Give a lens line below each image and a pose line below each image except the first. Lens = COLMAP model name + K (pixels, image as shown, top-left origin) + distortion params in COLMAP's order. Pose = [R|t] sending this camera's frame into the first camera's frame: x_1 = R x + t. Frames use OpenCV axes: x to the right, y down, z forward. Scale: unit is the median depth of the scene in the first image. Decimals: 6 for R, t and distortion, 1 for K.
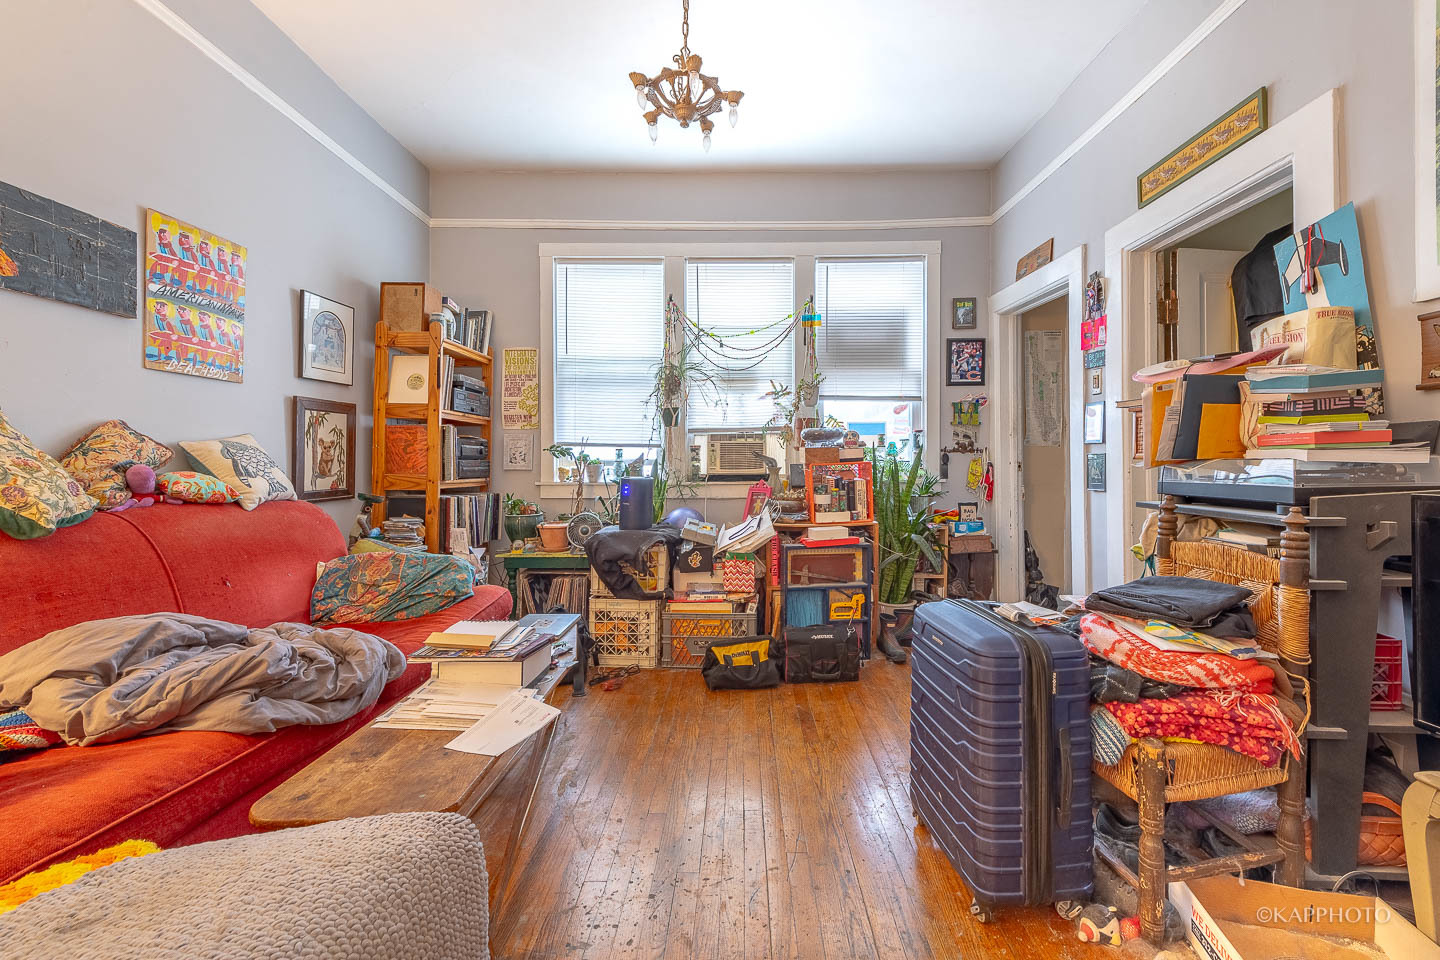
lens RADIAL K [[582.1, 0, 722.0], [0, 582.1, 446.5], [0, 0, 1]] dist [0.010030, -0.000317]
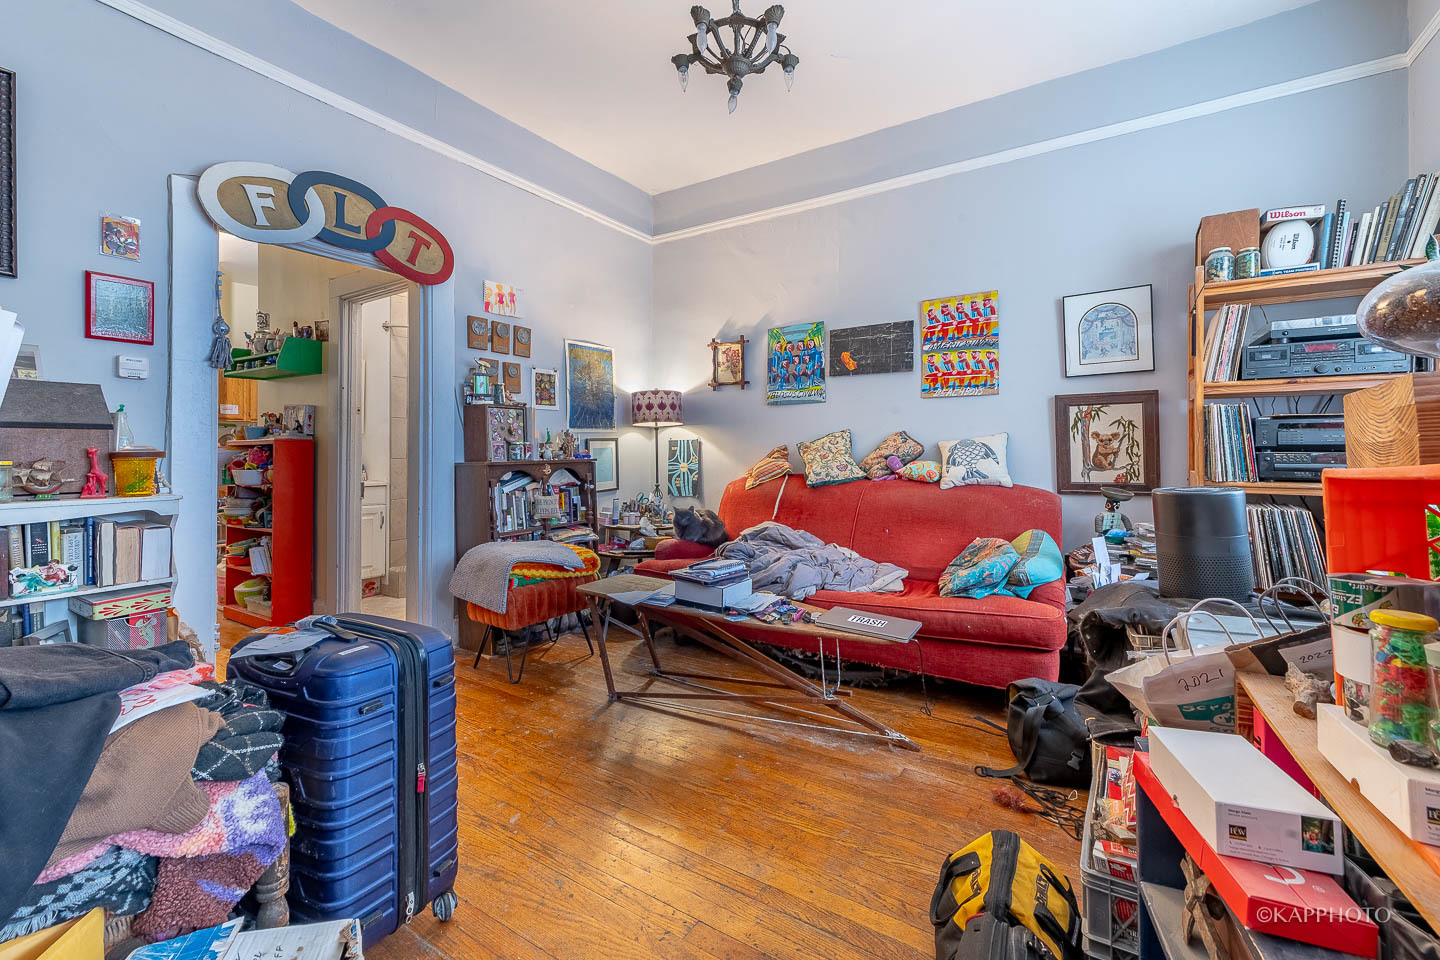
lens RADIAL K [[582.1, 0, 722.0], [0, 582.1, 446.5], [0, 0, 1]] dist [0.010030, -0.000317]
pose [[-0.494773, -0.009830, -0.868967, 0.546124], [0.022775, 0.999446, -0.024274, 0.022831], [0.868724, -0.031801, -0.494275, 0.986506]]
